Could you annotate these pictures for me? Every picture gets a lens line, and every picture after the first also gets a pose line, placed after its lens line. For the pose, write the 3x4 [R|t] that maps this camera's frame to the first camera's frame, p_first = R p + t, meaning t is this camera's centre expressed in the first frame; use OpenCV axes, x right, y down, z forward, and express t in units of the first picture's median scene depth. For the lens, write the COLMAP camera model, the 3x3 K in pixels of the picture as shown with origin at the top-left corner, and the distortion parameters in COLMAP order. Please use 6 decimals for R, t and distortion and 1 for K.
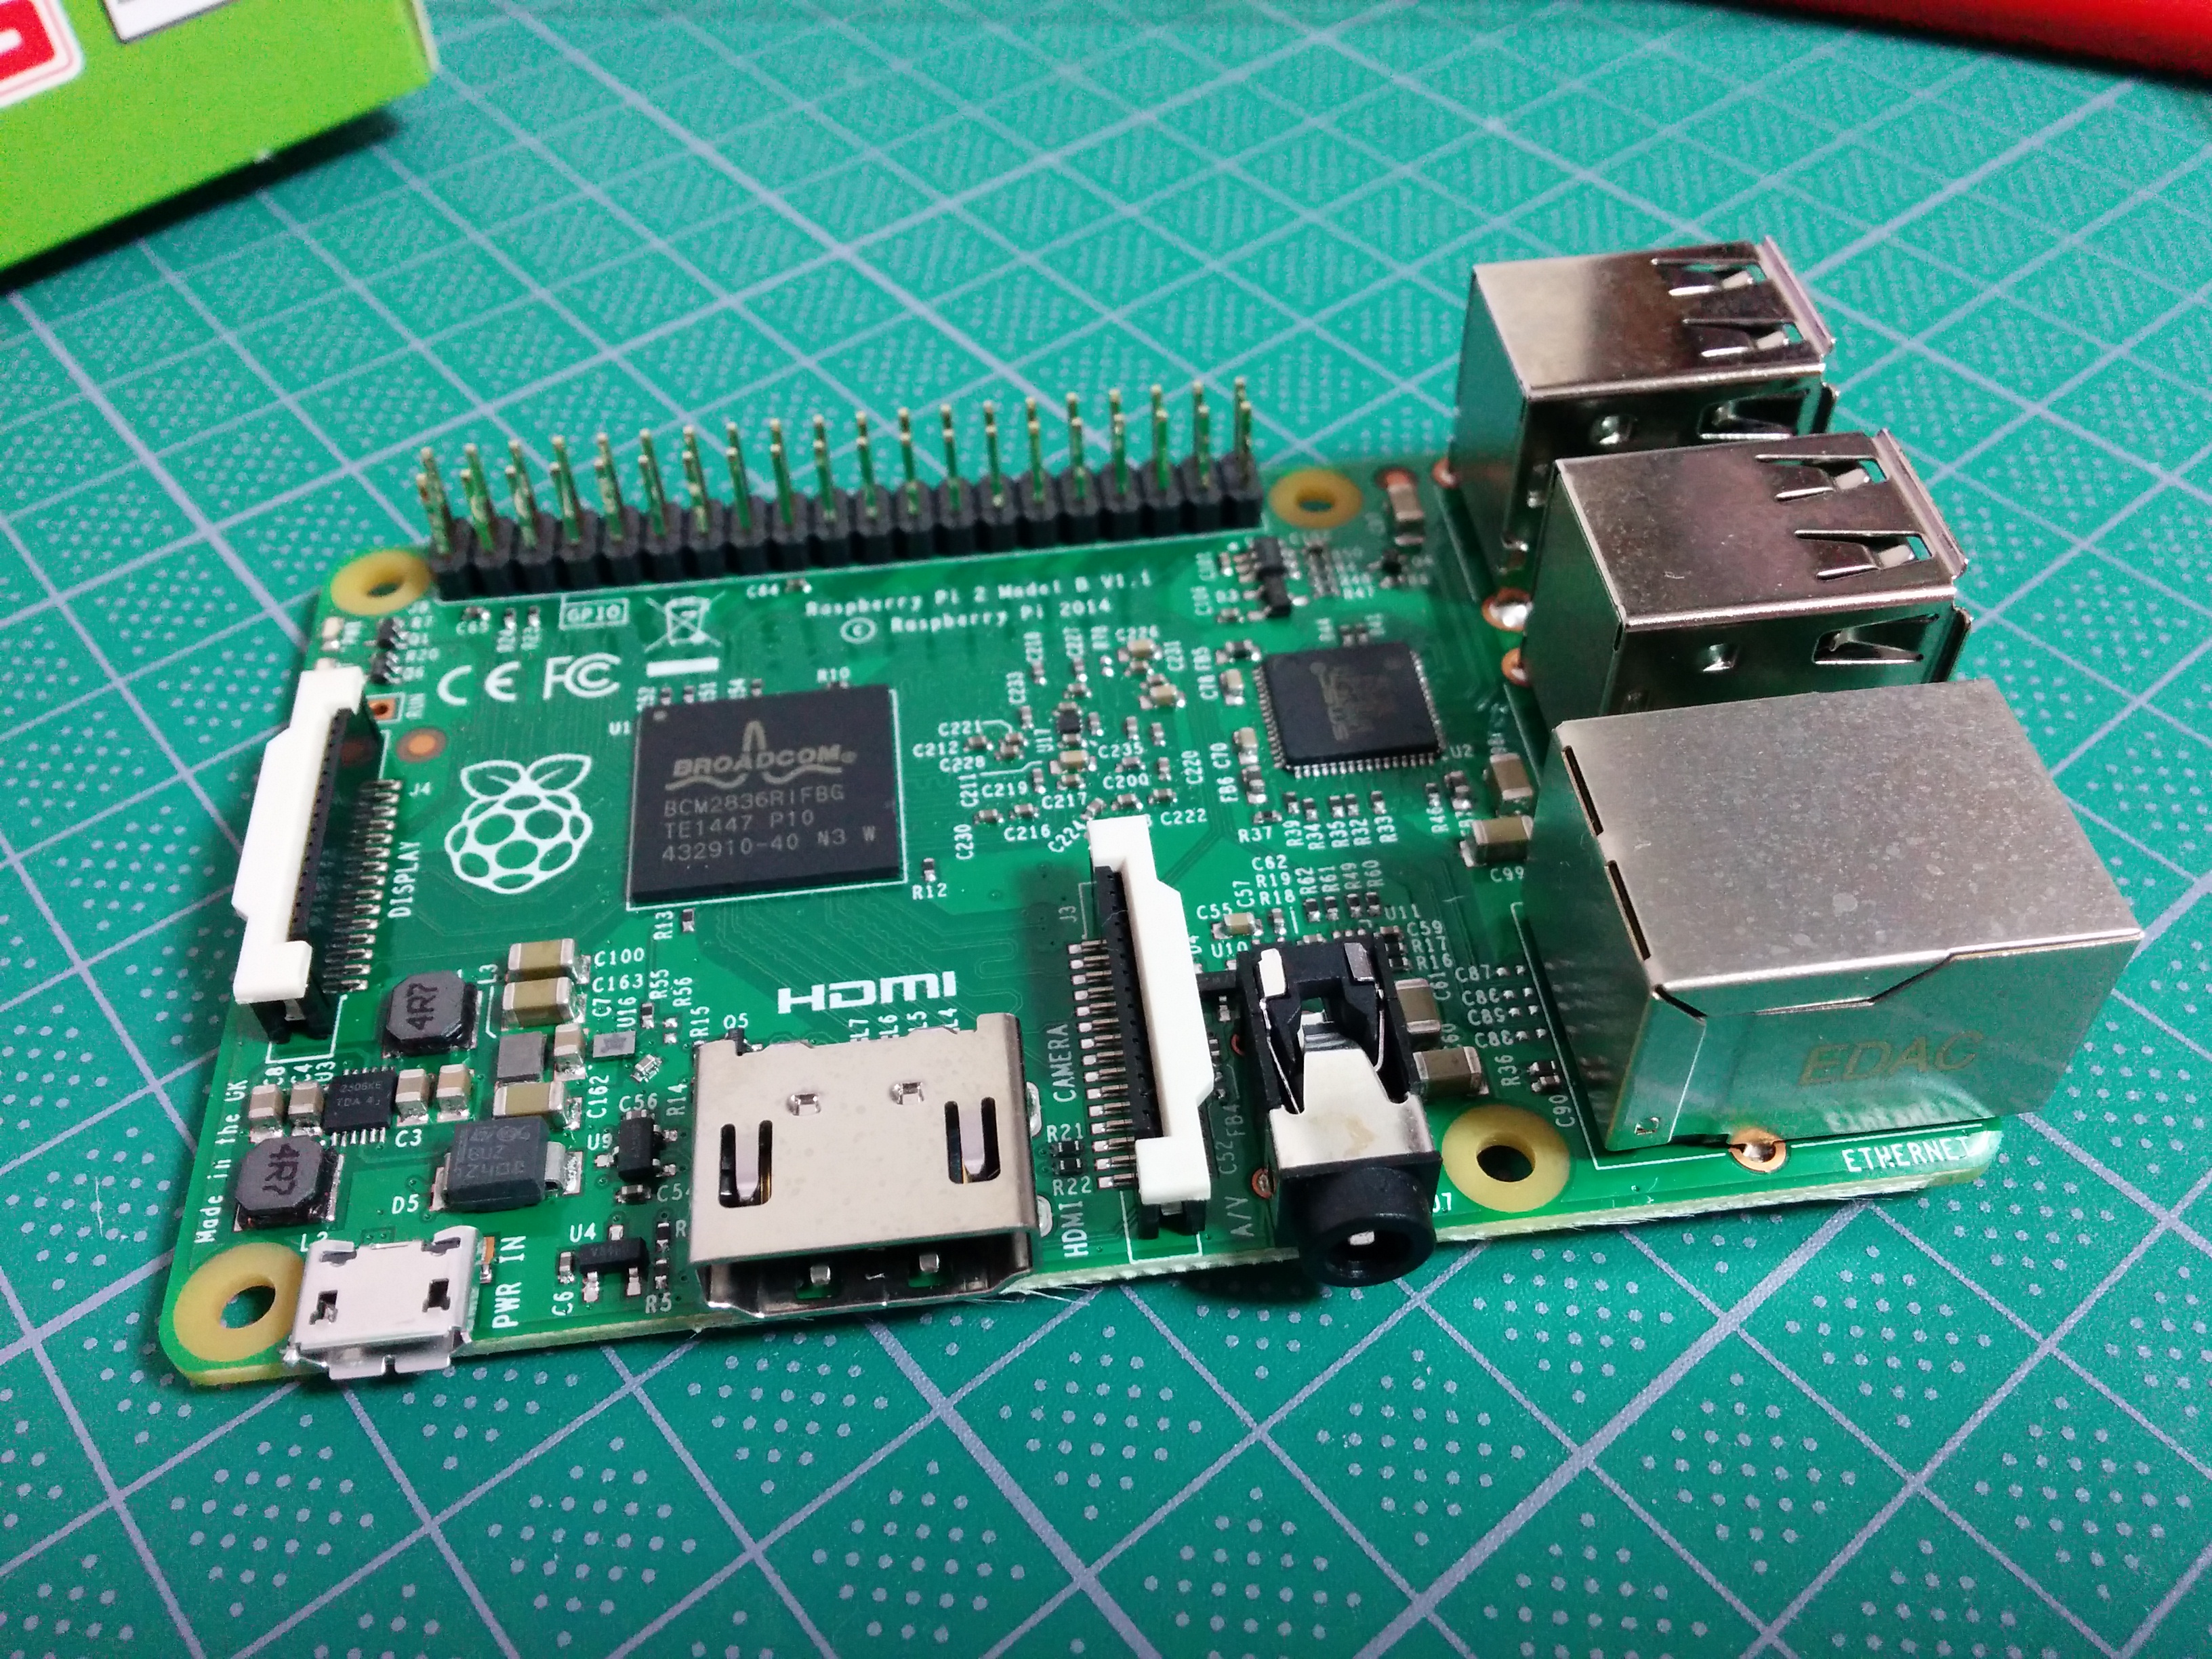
lens RADIAL K [[2031.7, 0, 1122.7], [0, 2031.7, 827.9], [0, 0, 1]] dist [0.003142, 0.000000]
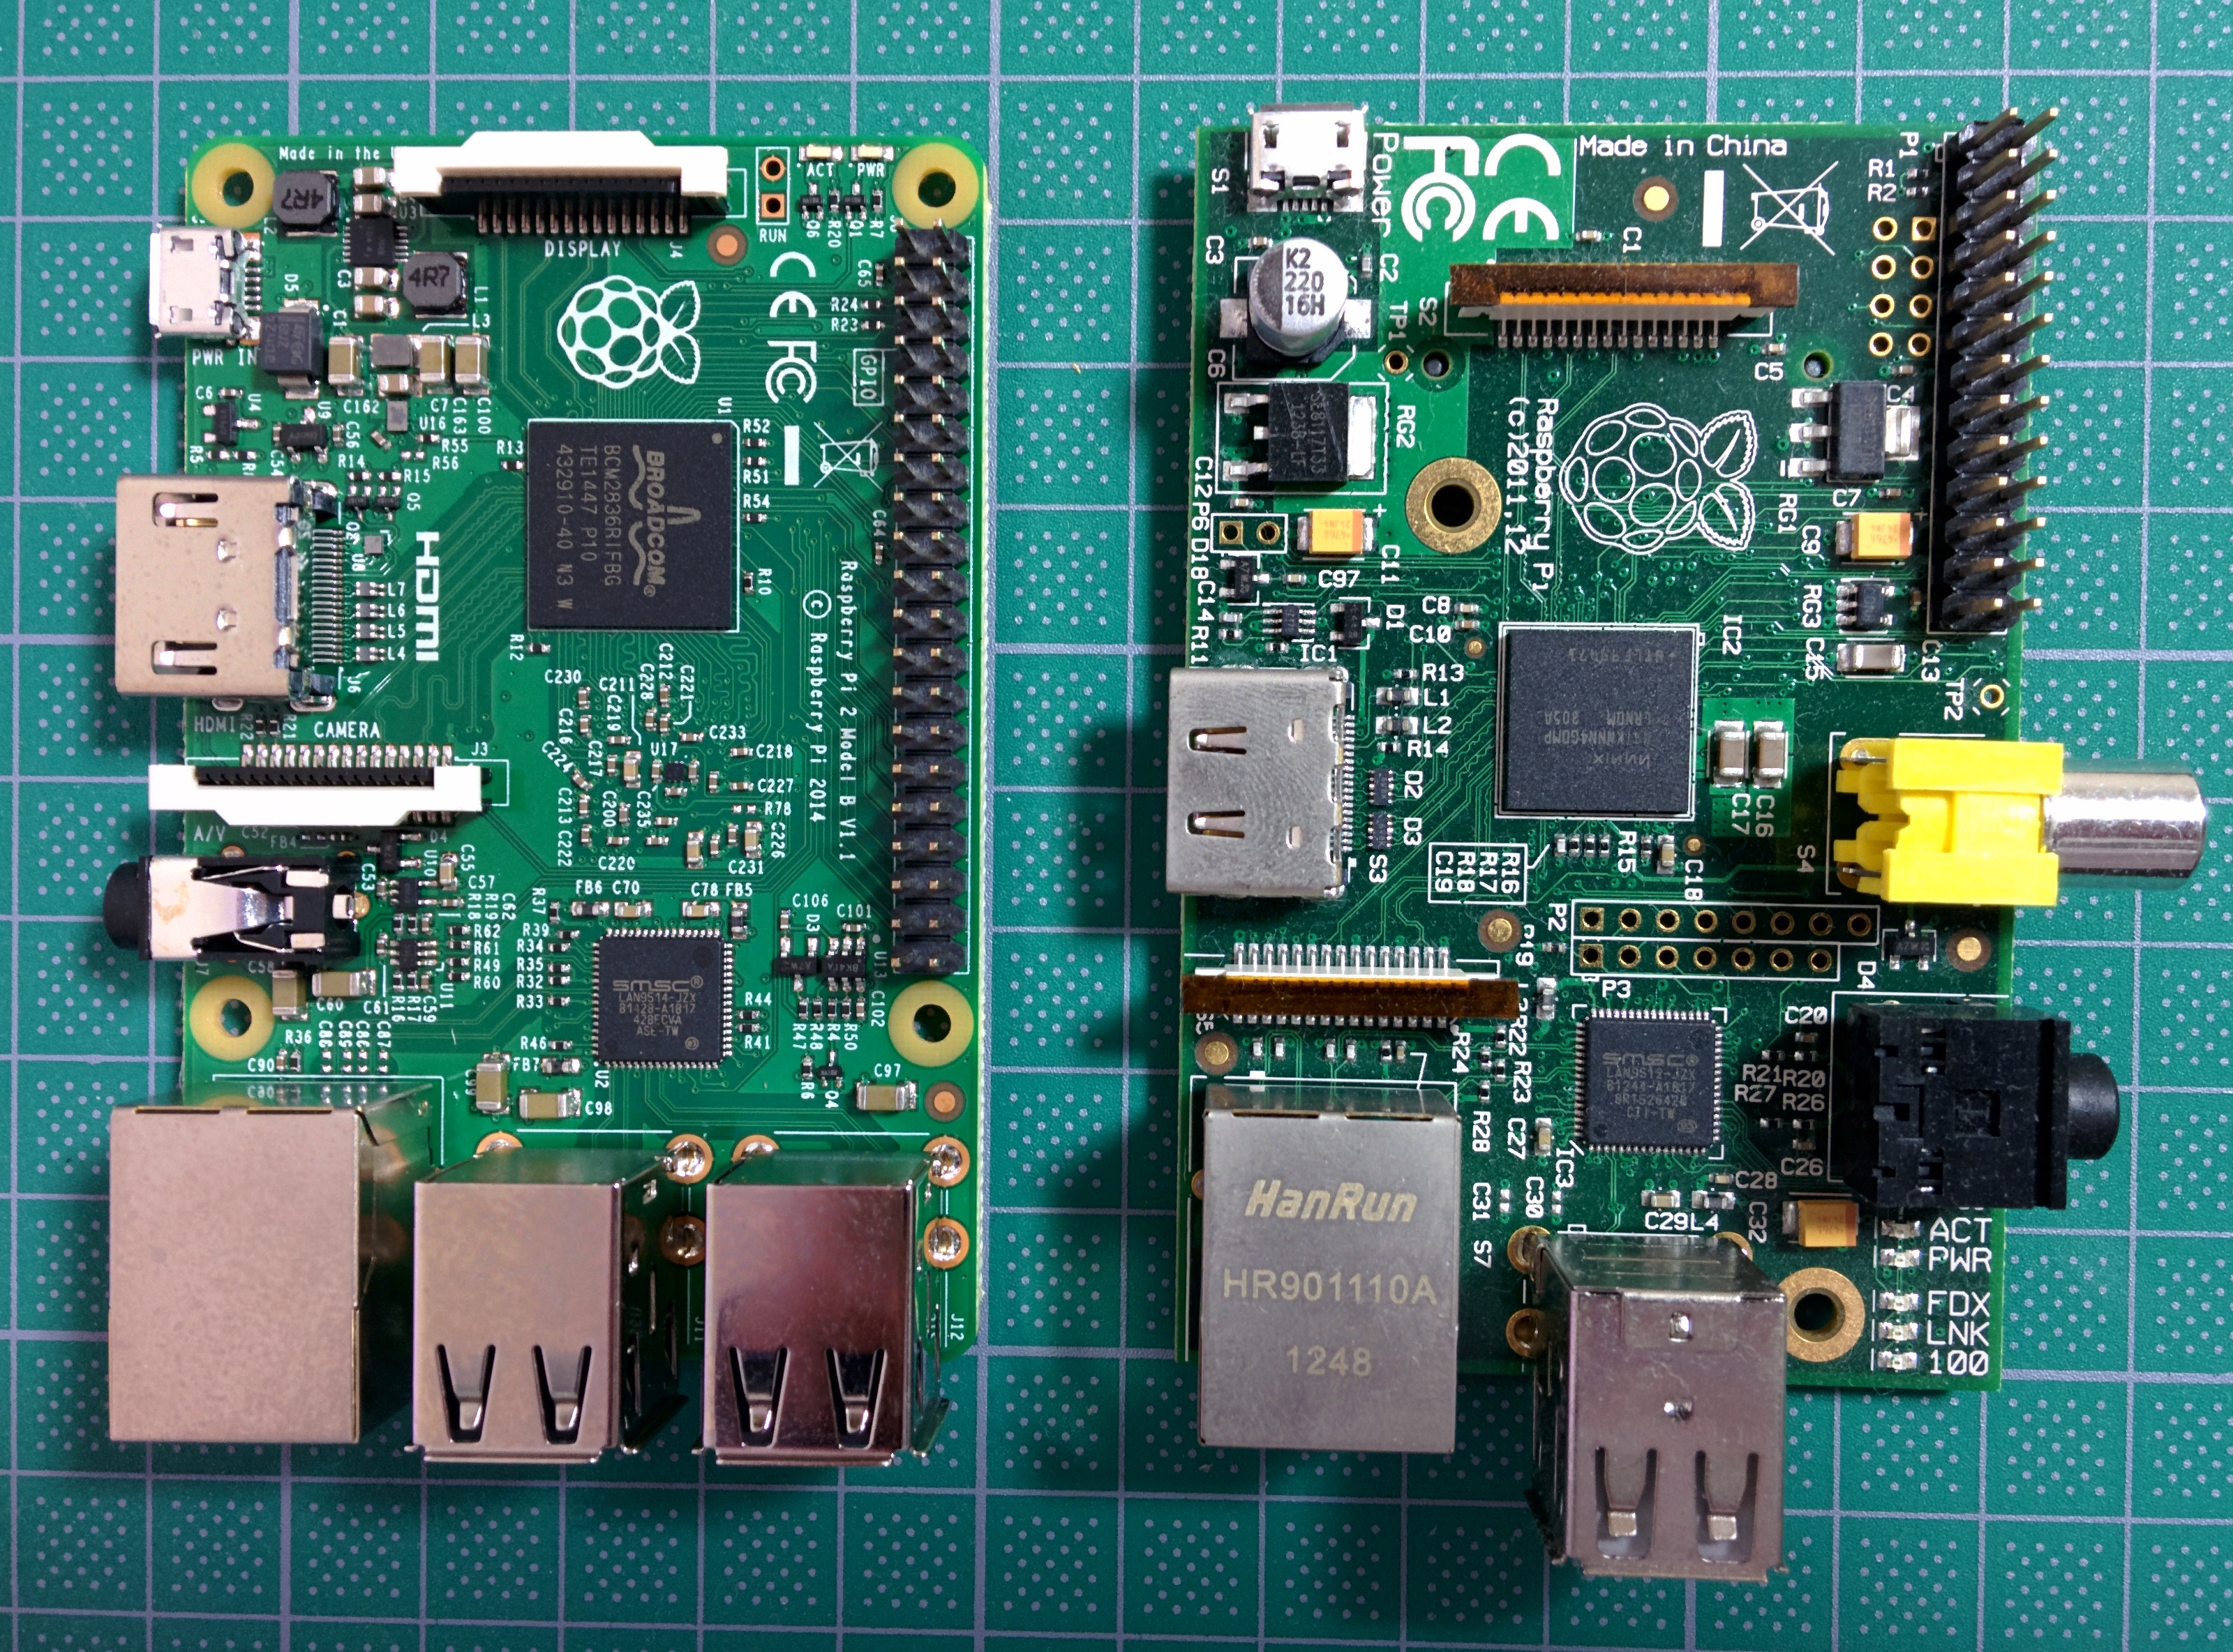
lens RADIAL K [[2050.8, 0, 1118.6], [0, 2050.8, 808.5], [0, 0, 1]] dist [0.003142, 0.000000]
pose [[-0.124086, 0.992000, 0.023221, -0.067689], [-0.720554, -0.106172, 0.685222, -1.128079], [0.682206, 0.068295, 0.727964, 0.291506]]
